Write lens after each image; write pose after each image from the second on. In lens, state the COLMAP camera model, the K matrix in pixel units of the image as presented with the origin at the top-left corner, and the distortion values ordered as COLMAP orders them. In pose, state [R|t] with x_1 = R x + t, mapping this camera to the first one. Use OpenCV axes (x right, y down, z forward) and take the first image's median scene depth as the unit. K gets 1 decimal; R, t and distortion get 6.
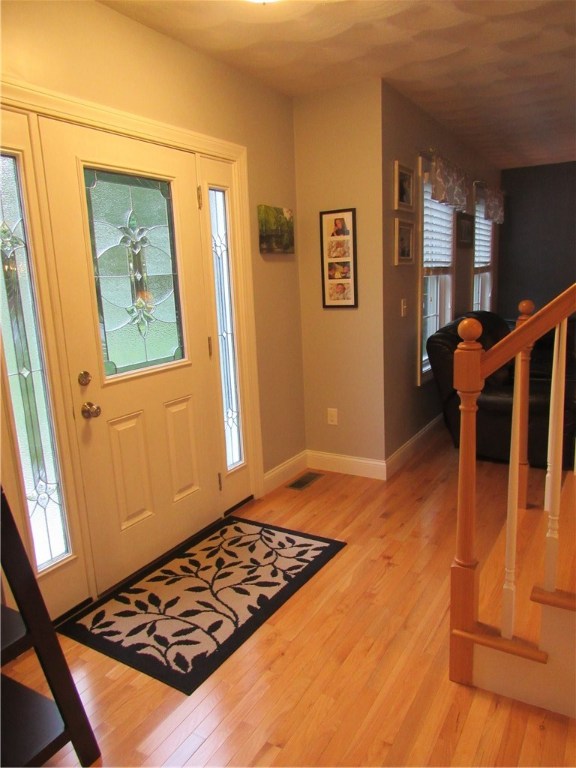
lens RADIAL K [[549.6, 0, 288.0], [0, 549.6, 384.0], [0, 0, 1]] dist [-0.002099, 0.005527]
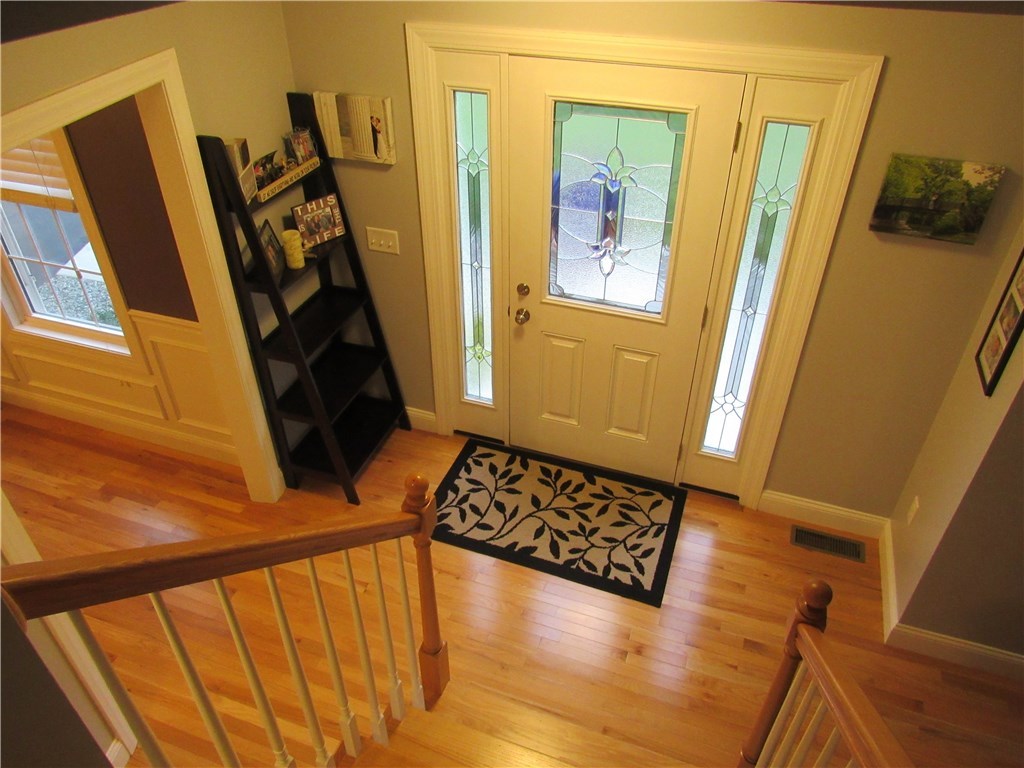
lens RADIAL K [[732.8, 0, 512.0], [0, 732.8, 384.0], [0, 0, 1]] dist [-0.002099, 0.005527]
pose [[0.196613, 0.615164, -0.763490, 0.749289], [-0.202168, 0.787391, 0.582360, -0.616145], [0.959412, 0.039854, 0.279178, 0.493542]]
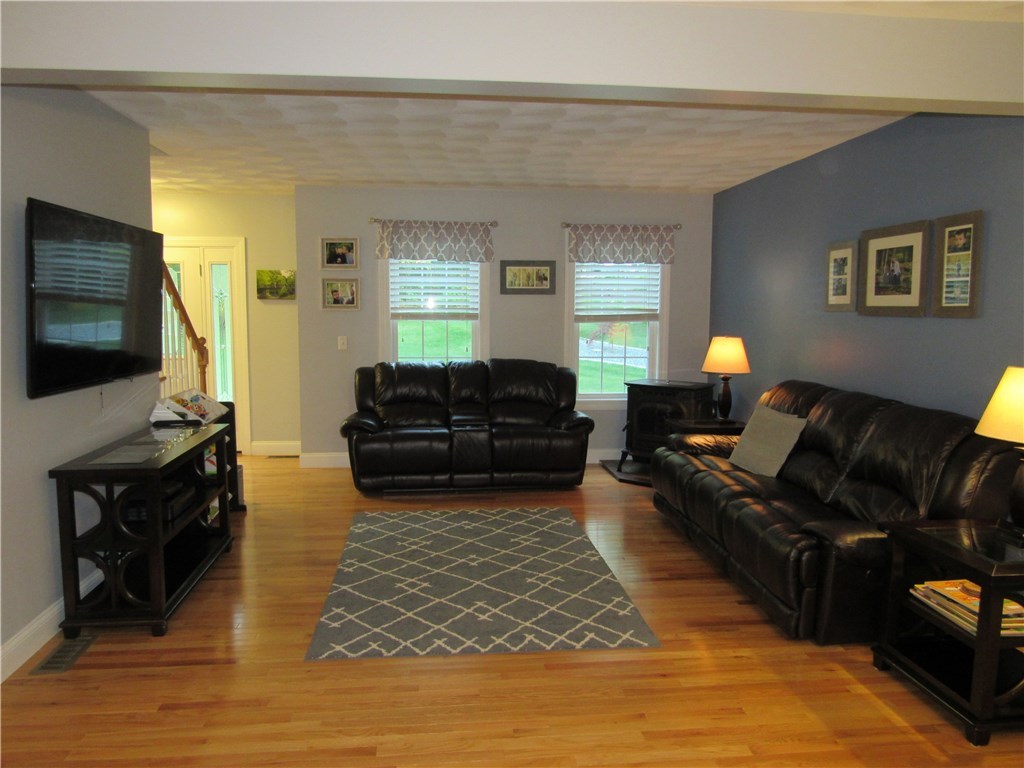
lens RADIAL K [[732.8, 0, 512.0], [0, 732.8, 384.0], [0, 0, 1]] dist [-0.002099, 0.005527]
pose [[0.616140, 0.121184, -0.778258, 2.550029], [-0.180378, 0.983543, 0.010346, -0.190406], [0.766704, 0.134006, 0.627860, 0.341800]]
